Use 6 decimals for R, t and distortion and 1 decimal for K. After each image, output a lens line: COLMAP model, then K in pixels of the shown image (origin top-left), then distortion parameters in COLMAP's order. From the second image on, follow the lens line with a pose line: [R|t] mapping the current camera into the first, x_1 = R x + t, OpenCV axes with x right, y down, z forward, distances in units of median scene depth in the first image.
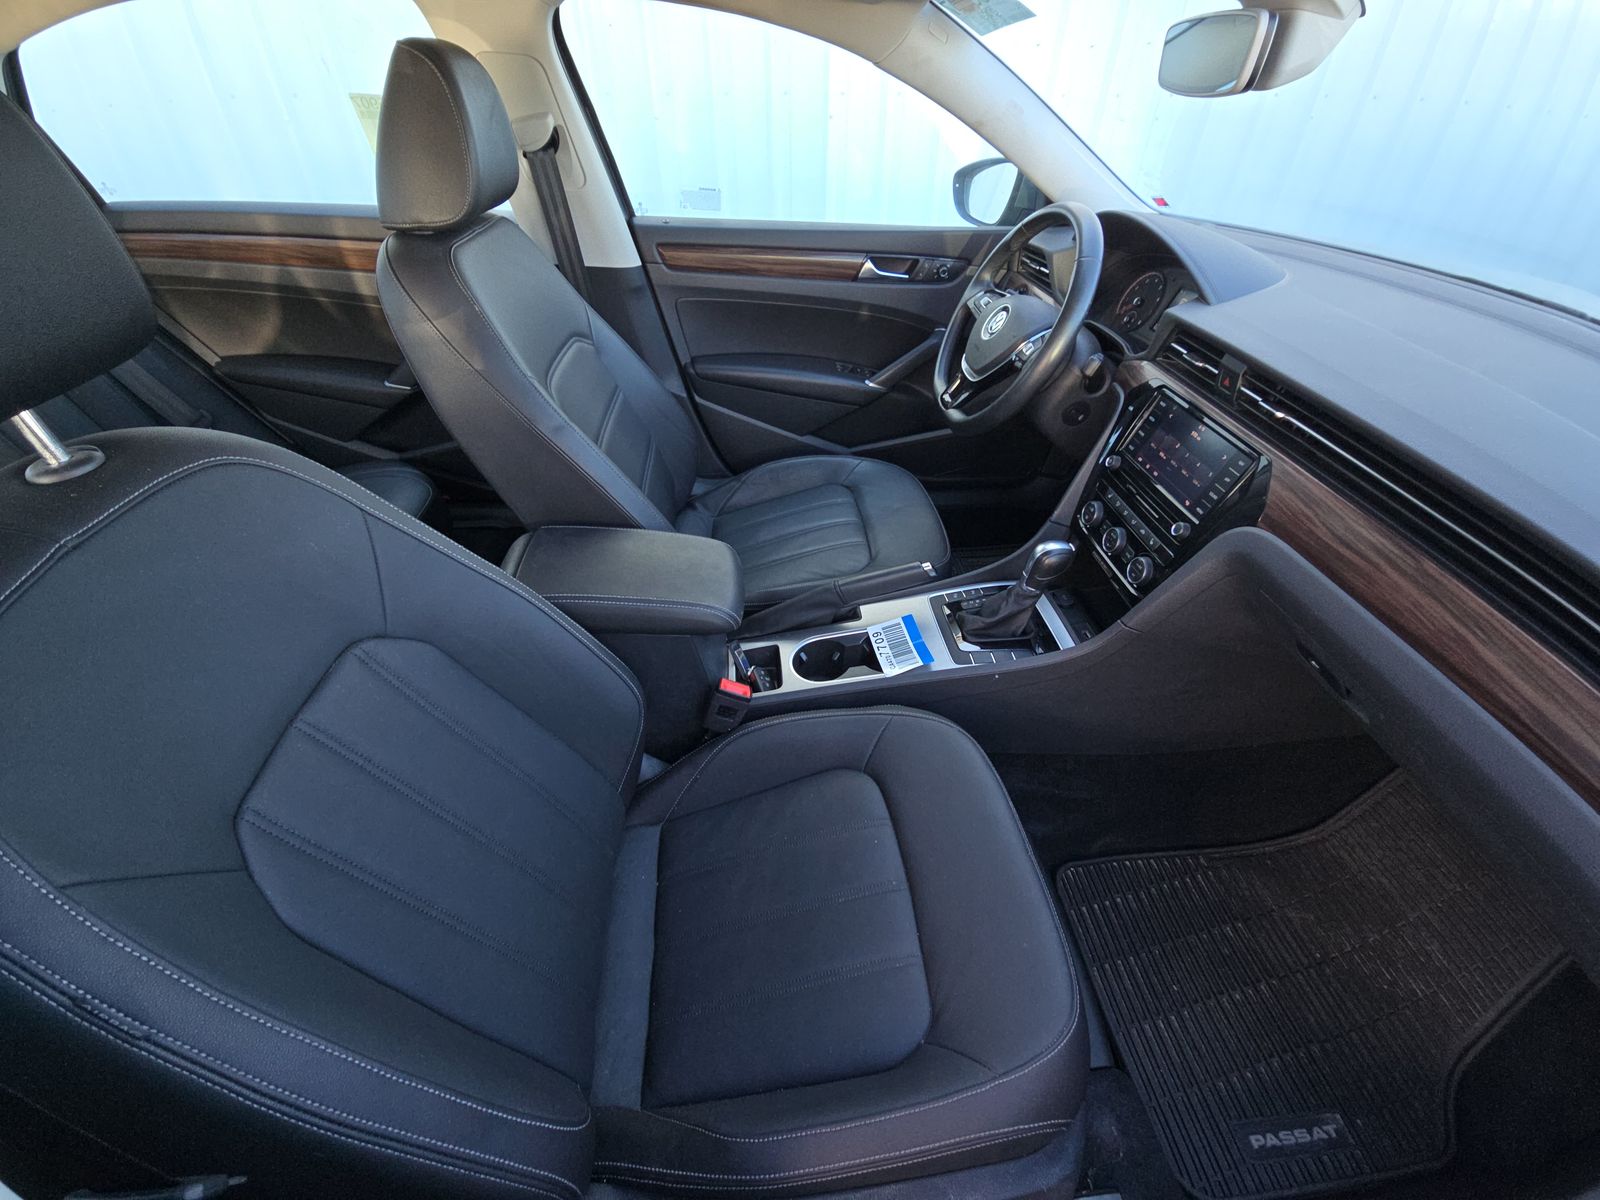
lens RADIAL K [[645.7, 0, 793.5], [0, 645.7, 595.6], [0, 0, 1]] dist [-0.000522, -0.007371]
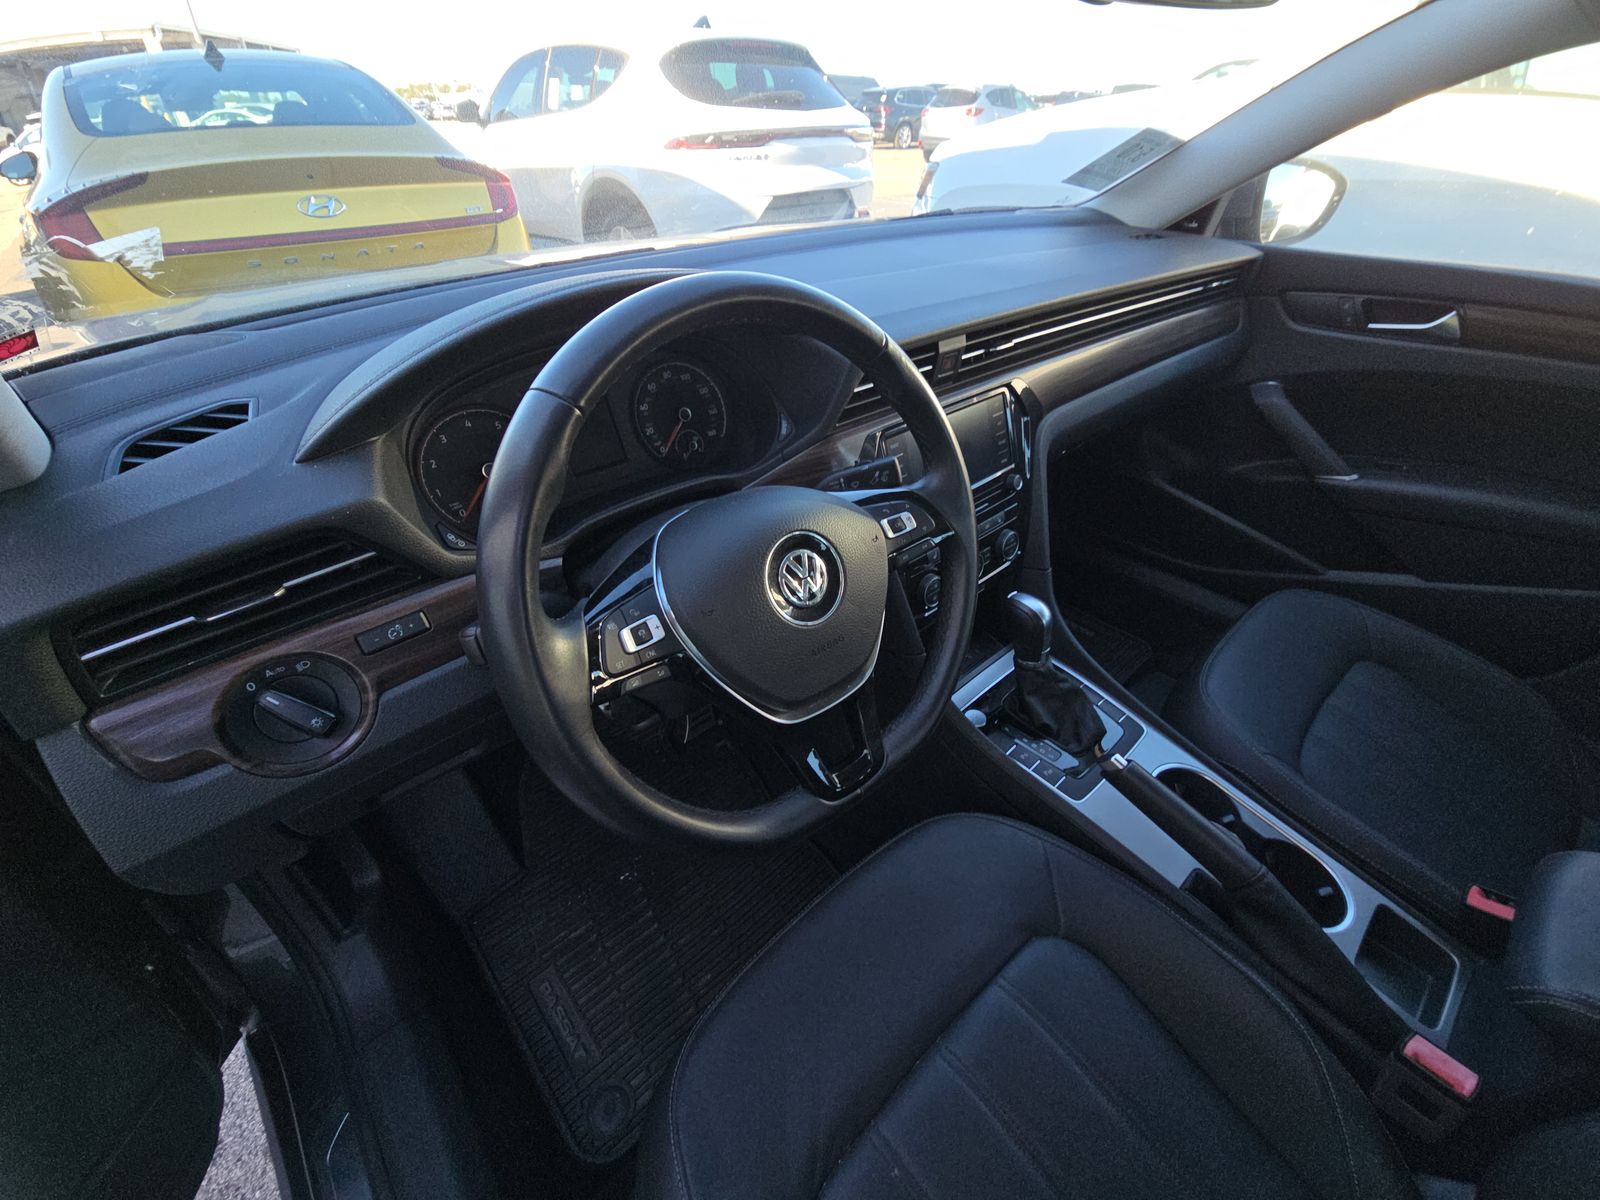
lens RADIAL K [[645.7, 0, 793.5], [0, 645.7, 595.6], [0, 0, 1]] dist [-0.000522, -0.007371]
pose [[-0.582728, -0.471277, 0.662062, 0.055787], [0.528057, 0.399671, 0.749279, -0.931907], [-0.617725, 0.786232, 0.015962, 1.296114]]
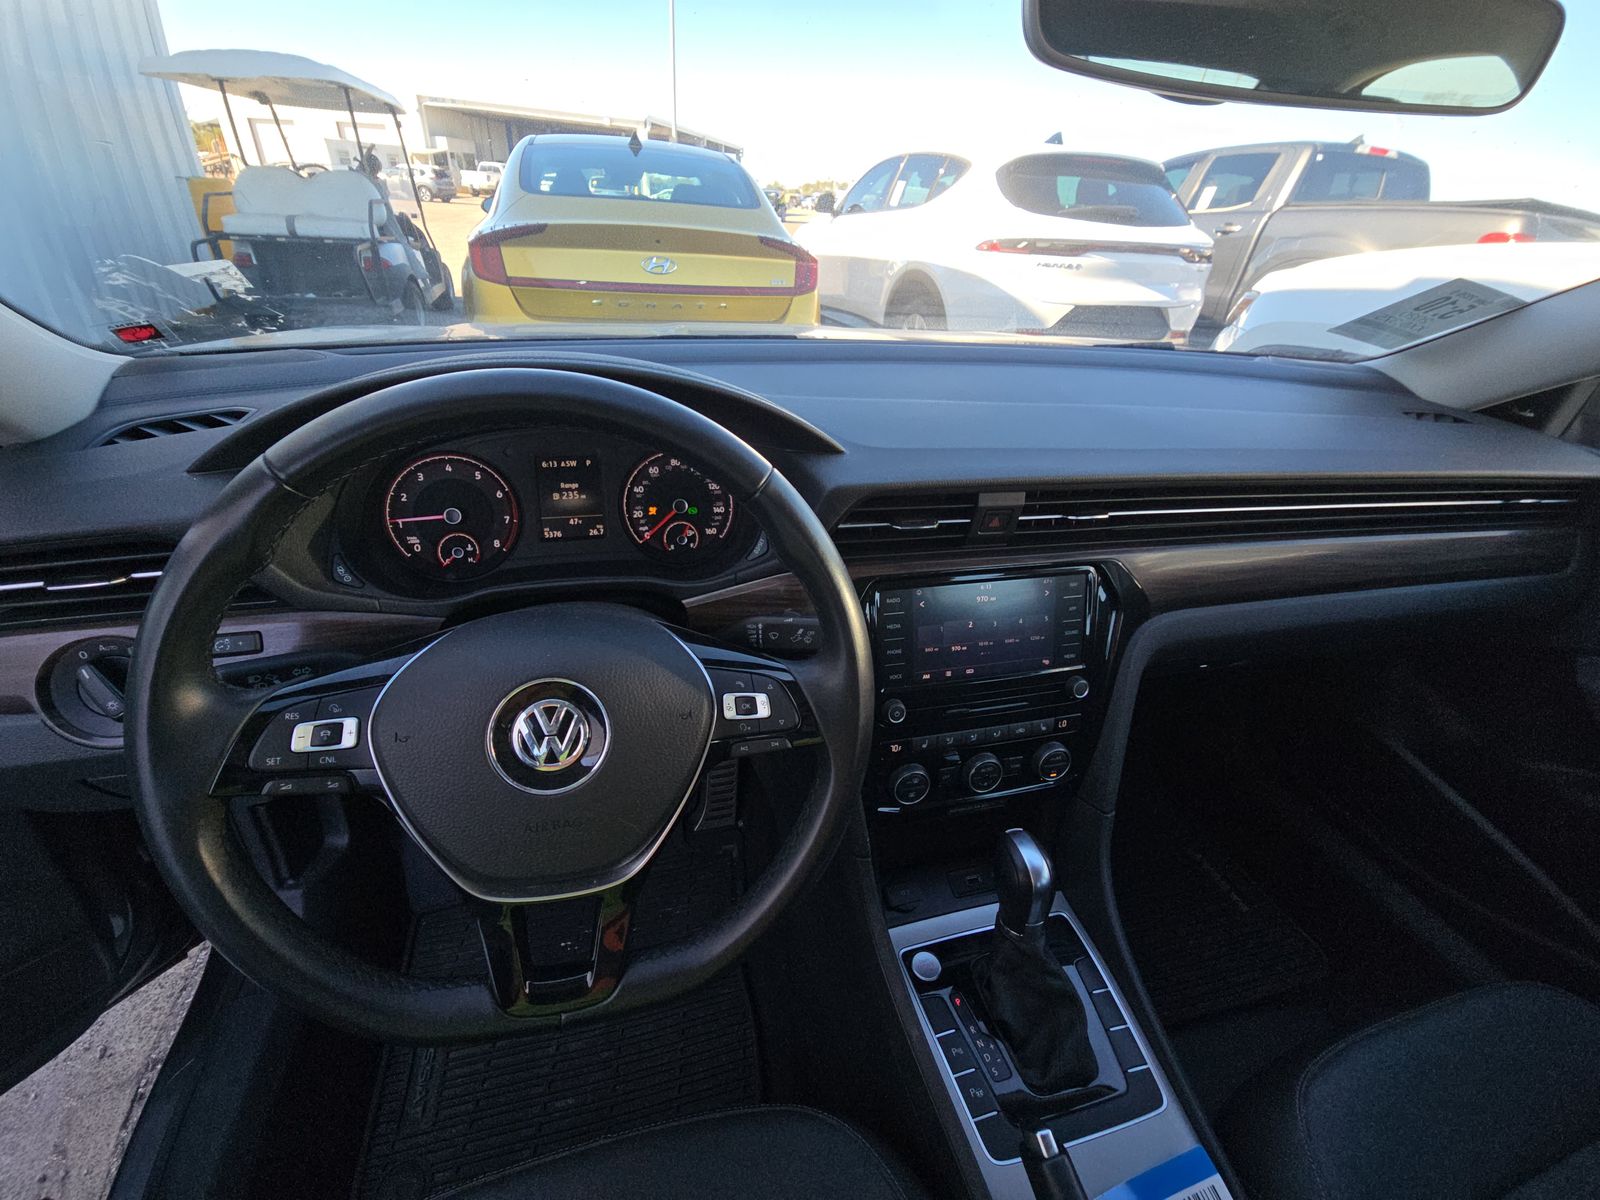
lens RADIAL K [[645.7, 0, 793.5], [0, 645.7, 595.6], [0, 0, 1]] dist [-0.000522, -0.007371]
pose [[-0.161167, -0.505297, 0.847762, 0.064856], [0.584473, 0.643291, 0.494538, -0.719650], [-0.795246, 0.575197, 0.191655, 1.029429]]
